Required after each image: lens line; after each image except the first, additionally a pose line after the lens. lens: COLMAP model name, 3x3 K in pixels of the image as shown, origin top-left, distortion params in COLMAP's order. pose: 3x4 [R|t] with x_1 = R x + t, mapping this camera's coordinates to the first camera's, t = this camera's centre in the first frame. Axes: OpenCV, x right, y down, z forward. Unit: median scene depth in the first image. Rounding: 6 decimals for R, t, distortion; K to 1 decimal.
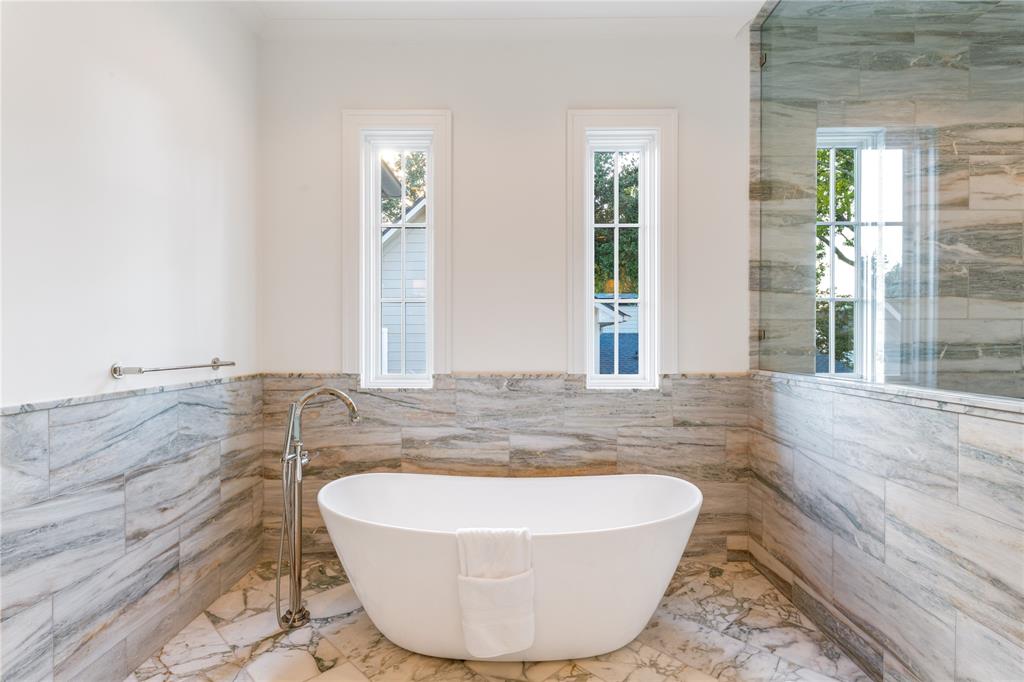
lens RADIAL K [[517.8, 0, 523.4], [0, 517.8, 344.2], [0, 0, 1]] dist [0.028493, -0.017965]
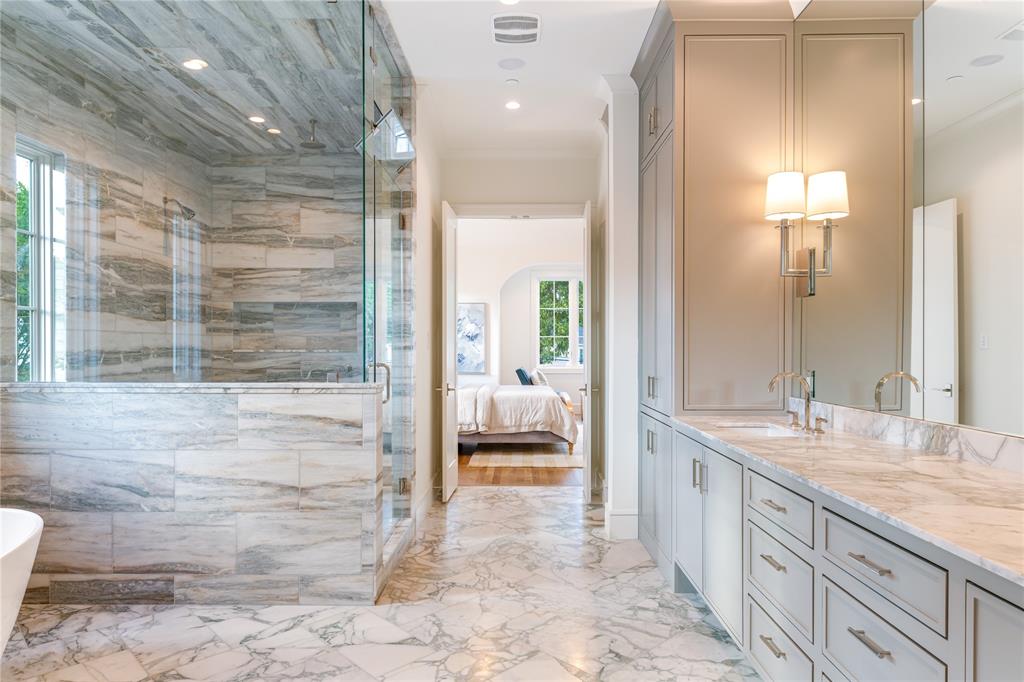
lens RADIAL K [[630.4, 0, 512.0], [0, 630.4, 341.0], [0, 0, 1]] dist [0.033935, -0.000836]
pose [[0.010194, 0.011951, 0.999877, -0.634573], [0.004703, 0.999917, -0.011999, -0.003719], [-0.999937, 0.004824, 0.010137, 0.058693]]
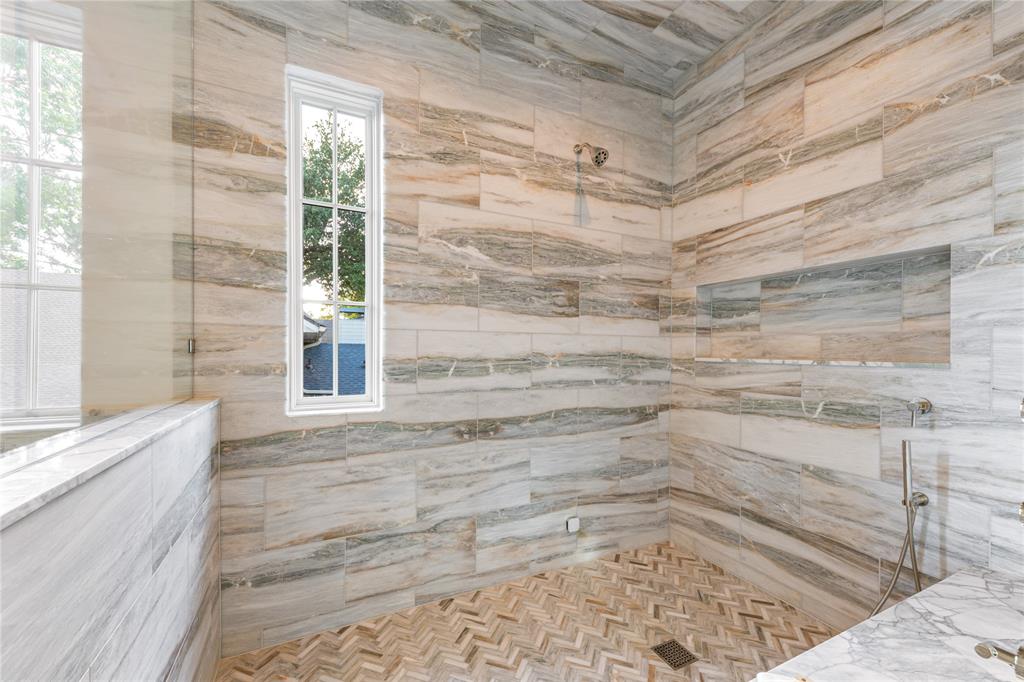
lens RADIAL K [[422.3, 0, 515.2], [0, 422.3, 355.7], [0, 0, 1]] dist [0.008828, -0.000206]
pose [[0.893336, 0.002641, 0.449382, 0.581386], [-0.004665, 0.999983, 0.003397, -0.009526], [-0.449366, -0.005131, 0.893333, 0.324566]]
